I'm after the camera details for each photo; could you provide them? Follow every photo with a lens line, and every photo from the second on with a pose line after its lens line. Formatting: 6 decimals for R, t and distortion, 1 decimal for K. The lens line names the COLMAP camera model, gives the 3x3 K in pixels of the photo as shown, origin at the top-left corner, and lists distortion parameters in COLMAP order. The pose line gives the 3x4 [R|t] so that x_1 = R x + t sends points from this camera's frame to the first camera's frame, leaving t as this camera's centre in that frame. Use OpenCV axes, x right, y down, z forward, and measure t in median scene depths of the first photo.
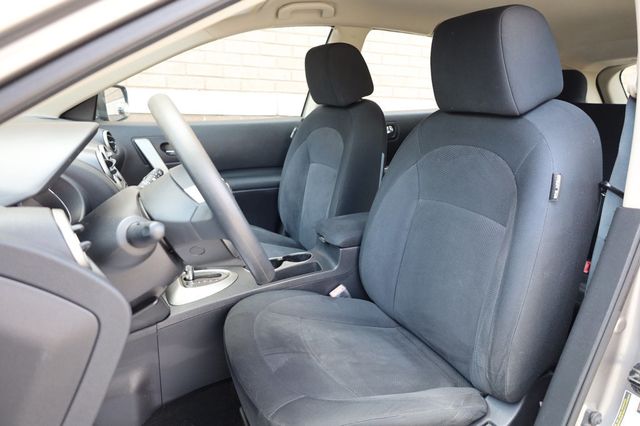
lens RADIAL K [[443.8, 0, 320.0], [0, 443.8, 213.0], [0, 0, 1]] dist [0.000498, 0.004797]
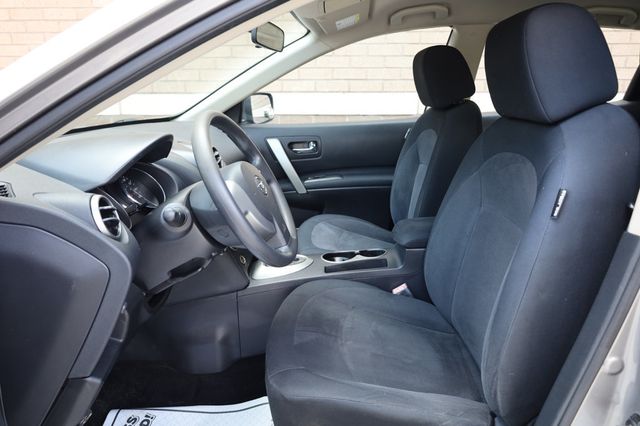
lens RADIAL K [[443.8, 0, 320.0], [0, 443.8, 213.0], [0, 0, 1]] dist [0.000498, 0.004797]
pose [[0.907514, 0.078462, -0.412629, 0.284372], [-0.073309, 0.996907, 0.028332, -0.017397], [0.413575, 0.004538, 0.910459, -0.025420]]
